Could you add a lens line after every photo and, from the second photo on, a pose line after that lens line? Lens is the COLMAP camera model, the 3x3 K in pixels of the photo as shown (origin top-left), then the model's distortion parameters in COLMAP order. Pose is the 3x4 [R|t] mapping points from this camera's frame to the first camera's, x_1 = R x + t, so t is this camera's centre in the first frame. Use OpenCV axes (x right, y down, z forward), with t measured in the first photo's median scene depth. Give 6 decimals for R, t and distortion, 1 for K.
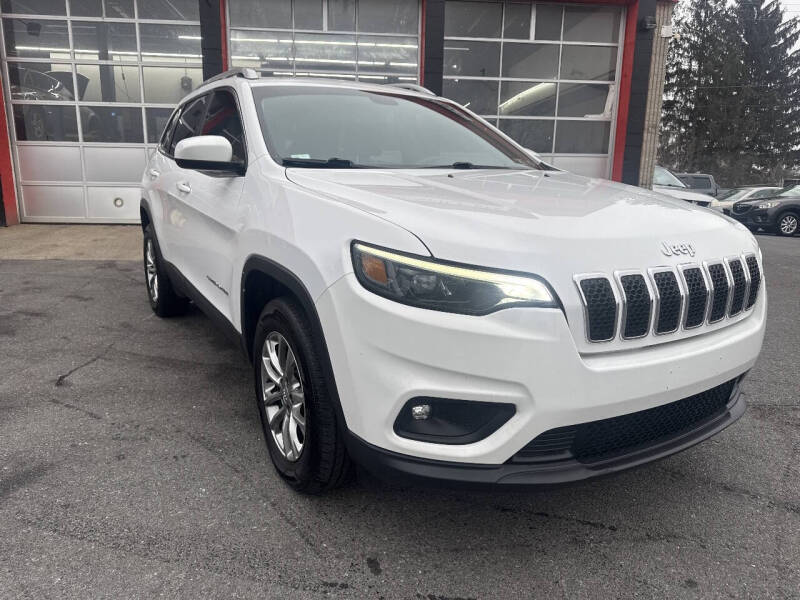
lens RADIAL K [[565.8, 0, 398.3], [0, 565.8, 302.1], [0, 0, 1]] dist [0.012542, -0.006317]
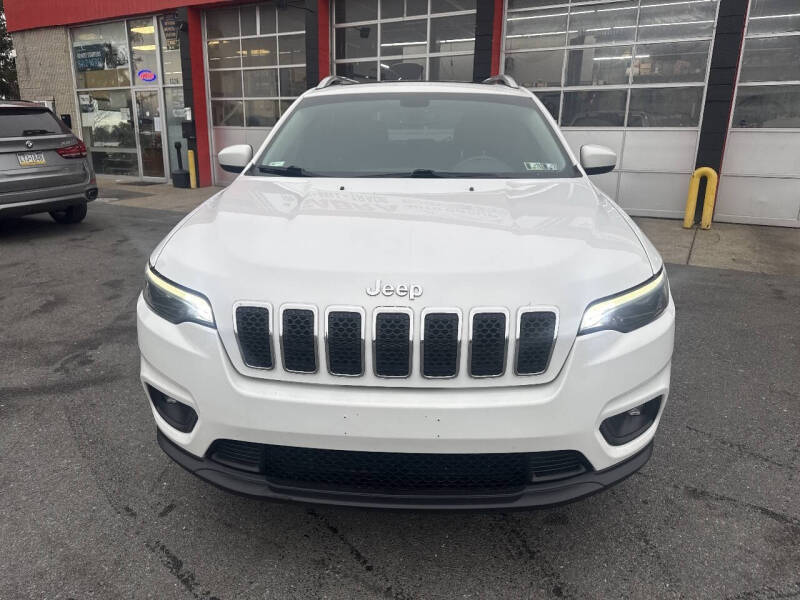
lens RADIAL K [[561.8, 0, 398.0], [0, 561.8, 302.6], [0, 0, 1]] dist [0.042895, -0.046212]
pose [[0.819727, 0.149715, -0.552841, 0.683802], [-0.123795, 0.988729, 0.084200, -0.102073], [0.559216, -0.000582, 0.829022, 0.182394]]
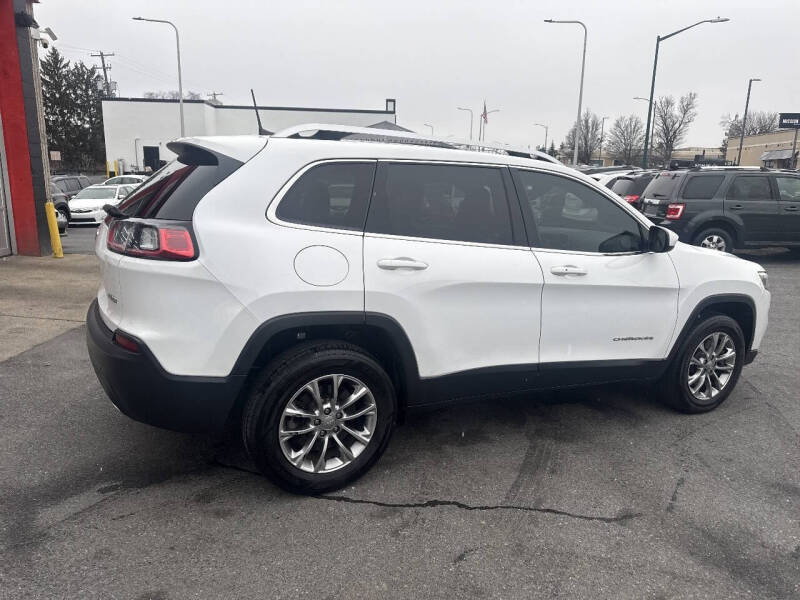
lens RADIAL K [[561.8, 0, 398.0], [0, 561.8, 302.6], [0, 0, 1]] dist [0.042895, -0.046212]
pose [[0.084977, -0.223611, 0.970967, -1.741834], [0.188898, 0.960435, 0.204653, -0.513713], [-0.978313, 0.166023, 0.123855, 1.485977]]
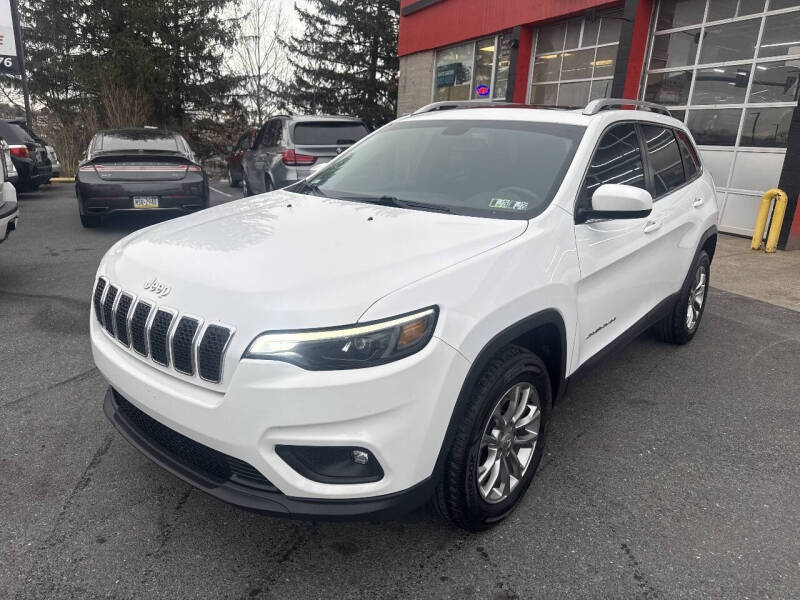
lens RADIAL K [[563.8, 0, 400.0], [0, 563.8, 300.0], [0, 0, 1]] dist [0.036981, -0.043351]
pose [[0.318738, 0.260341, -0.911388, 1.172606], [-0.248121, 0.950927, 0.184861, -0.278120], [0.914791, 0.167212, 0.367693, 0.710604]]
